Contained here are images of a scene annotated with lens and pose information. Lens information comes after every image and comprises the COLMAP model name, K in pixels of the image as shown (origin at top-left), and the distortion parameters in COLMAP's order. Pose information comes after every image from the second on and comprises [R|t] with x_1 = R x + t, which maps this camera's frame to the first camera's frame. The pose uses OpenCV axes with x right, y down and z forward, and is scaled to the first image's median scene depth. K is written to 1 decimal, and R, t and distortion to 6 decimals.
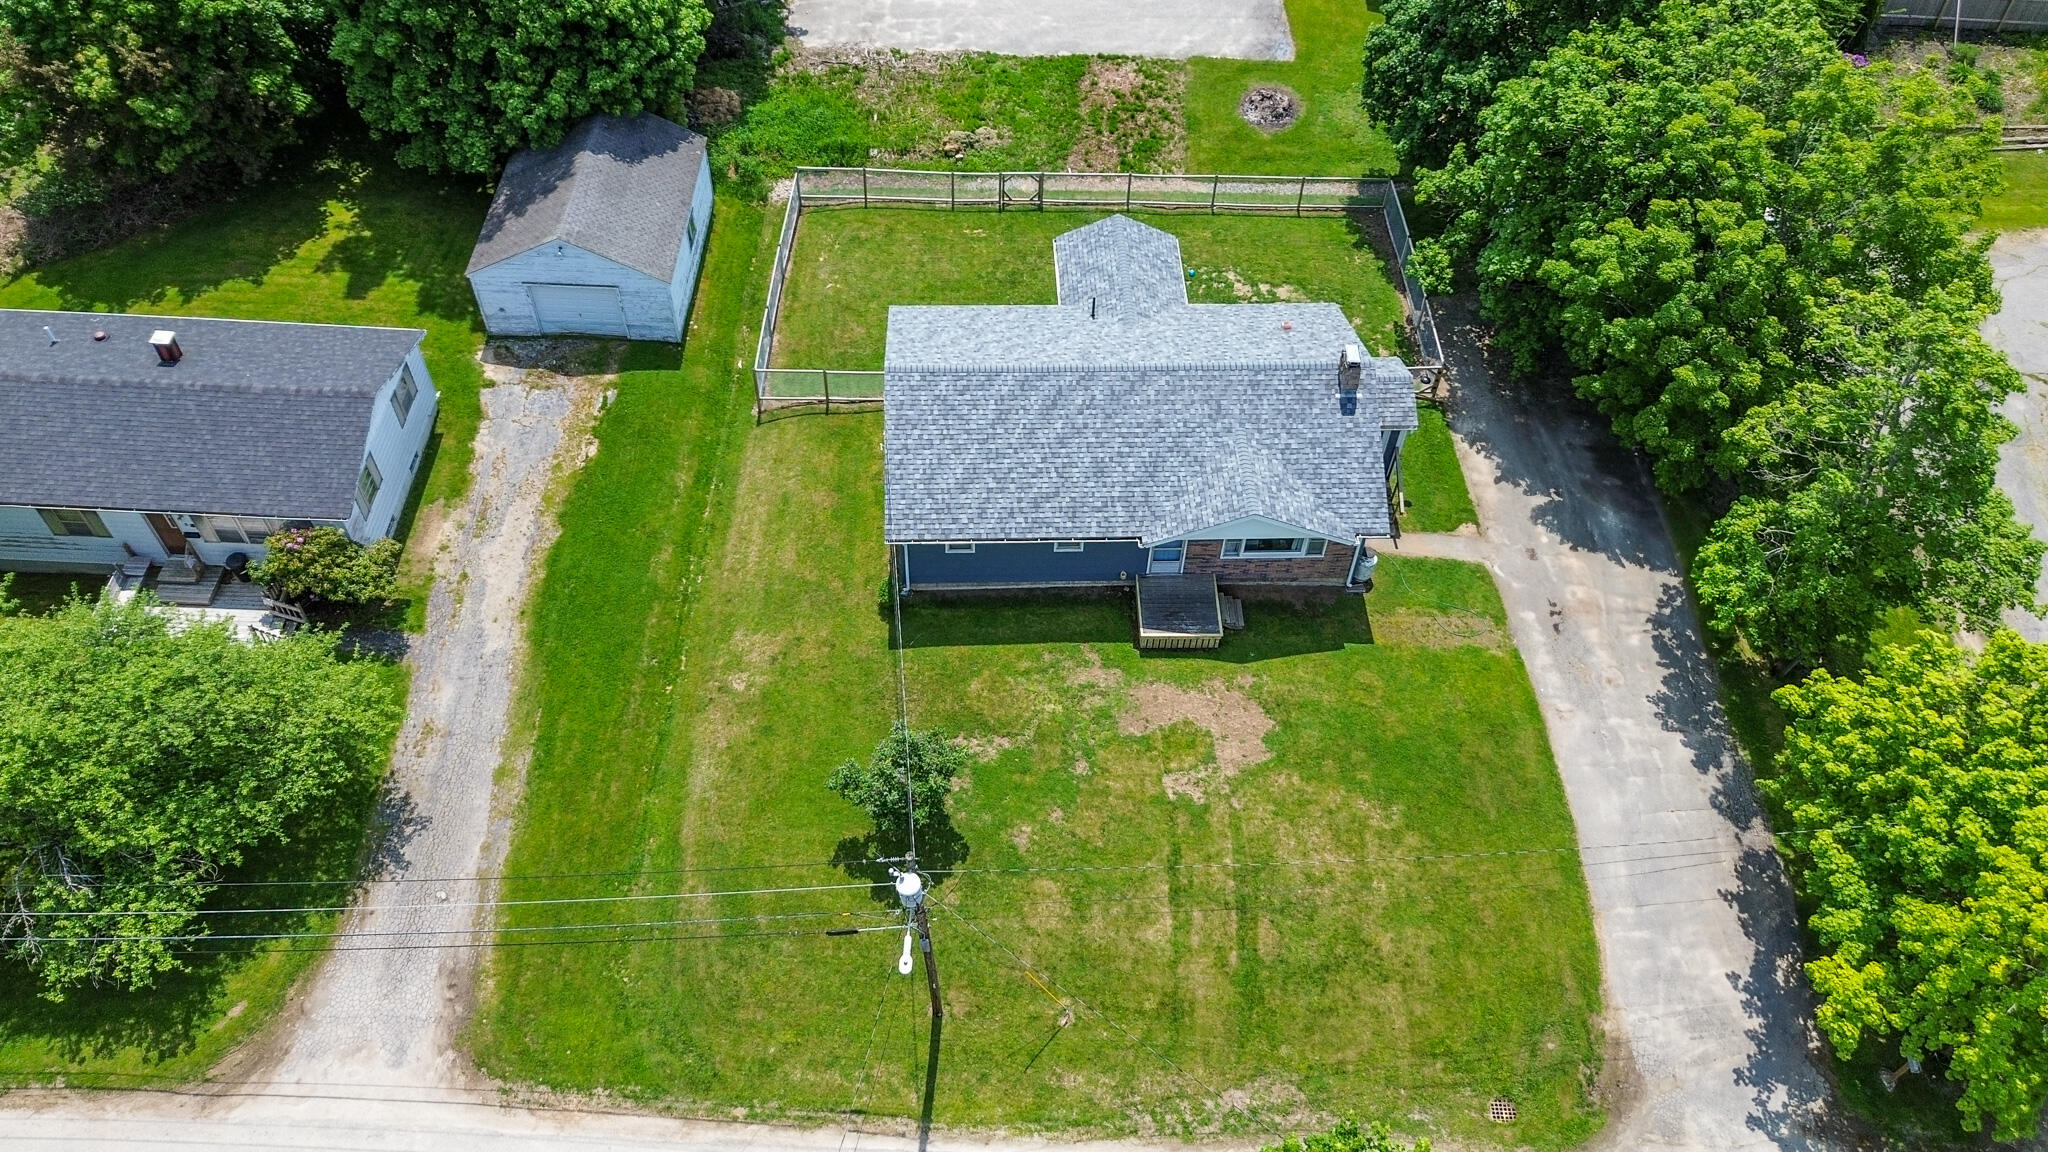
lens RADIAL K [[1450.8, 0, 1011.6], [0, 1450.8, 578.4], [0, 0, 1]] dist [0.057048, -0.056325]
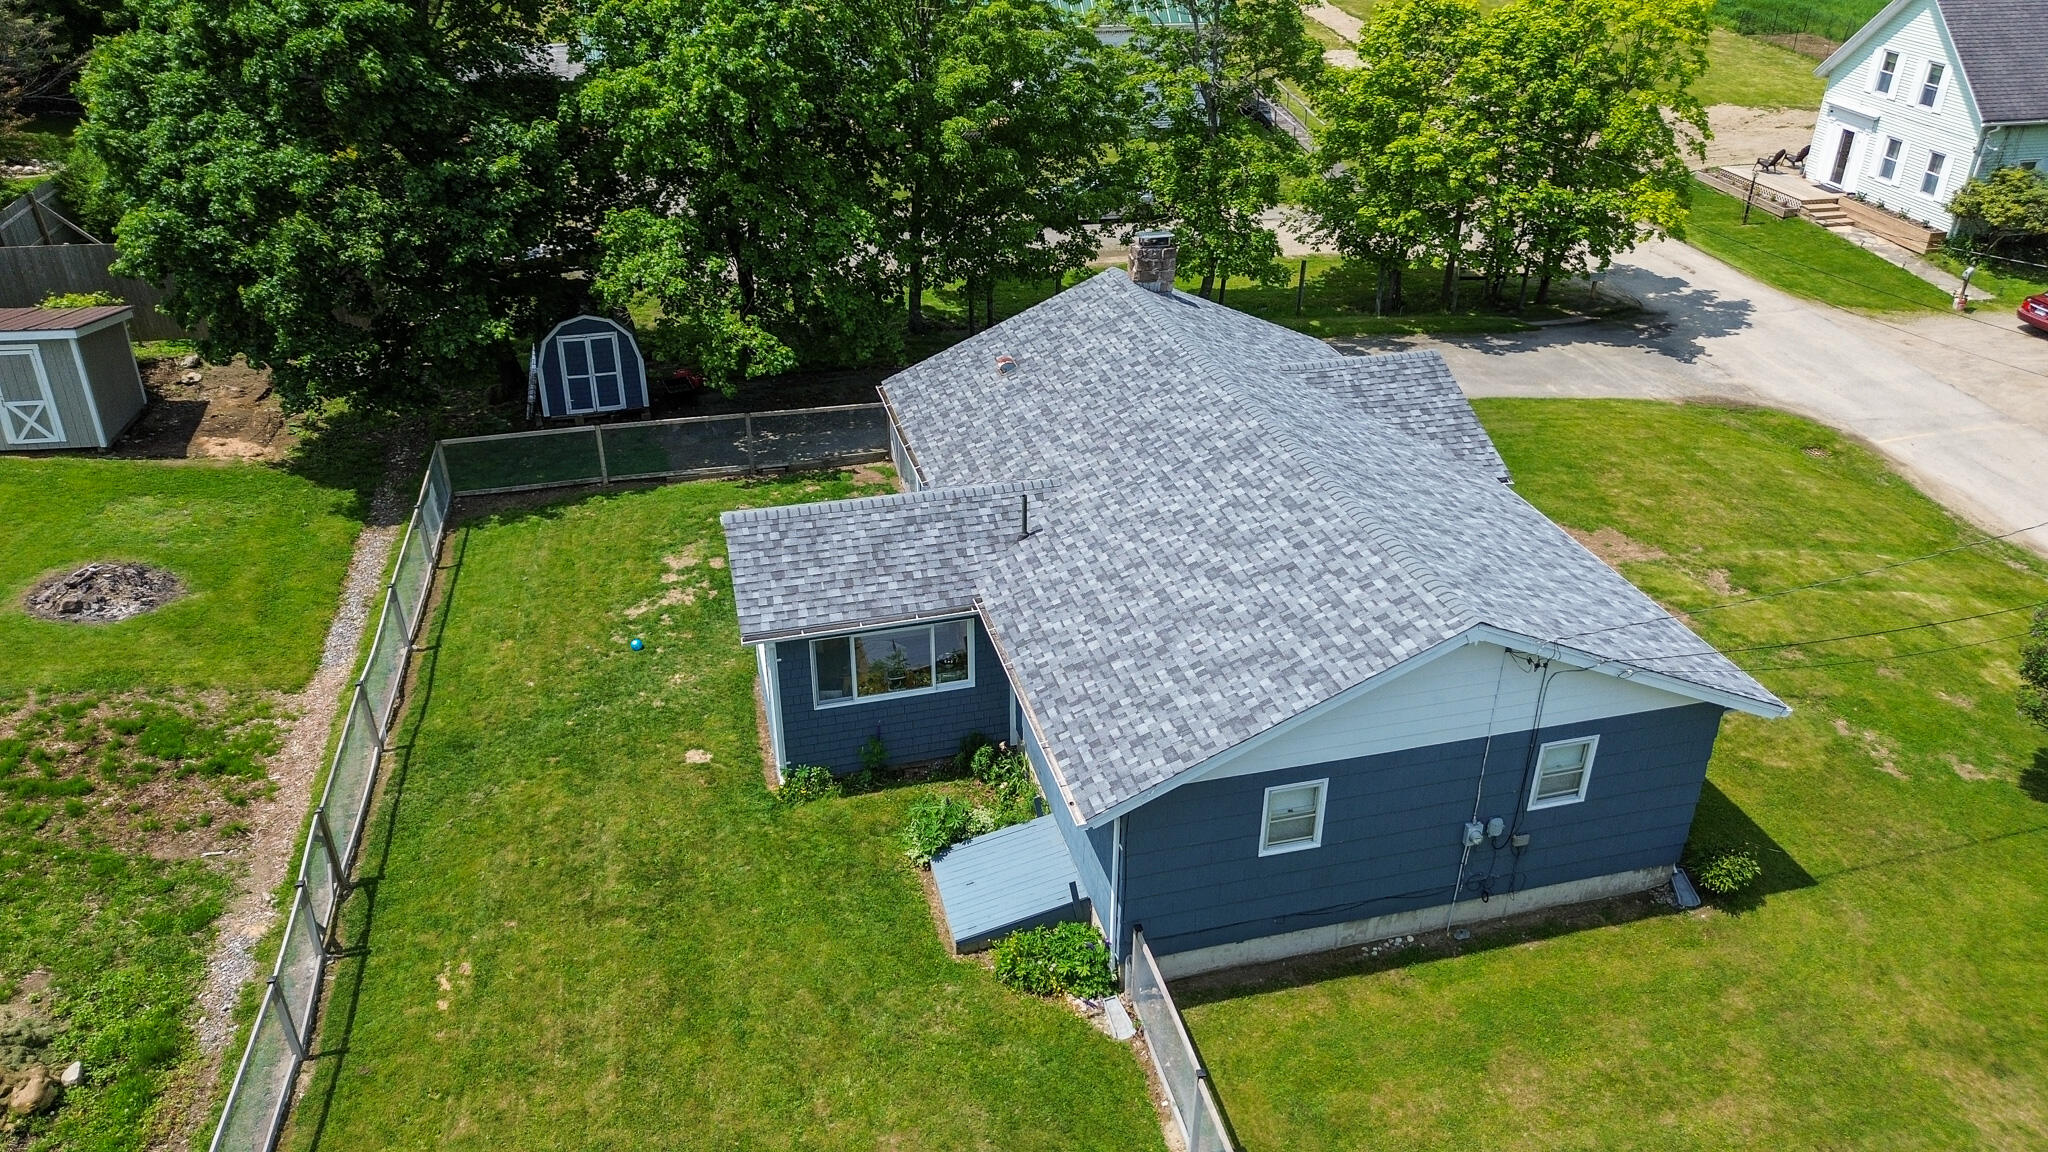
lens RADIAL K [[1450.8, 0, 1017.1], [0, 1450.8, 566.1], [0, 0, 1]] dist [0.057048, -0.056325]
pose [[-0.220336, -0.491371, 0.842619, -0.284985], [0.766187, 0.447427, 0.461266, -0.314362], [-0.603663, 0.747237, 0.277898, 0.669971]]
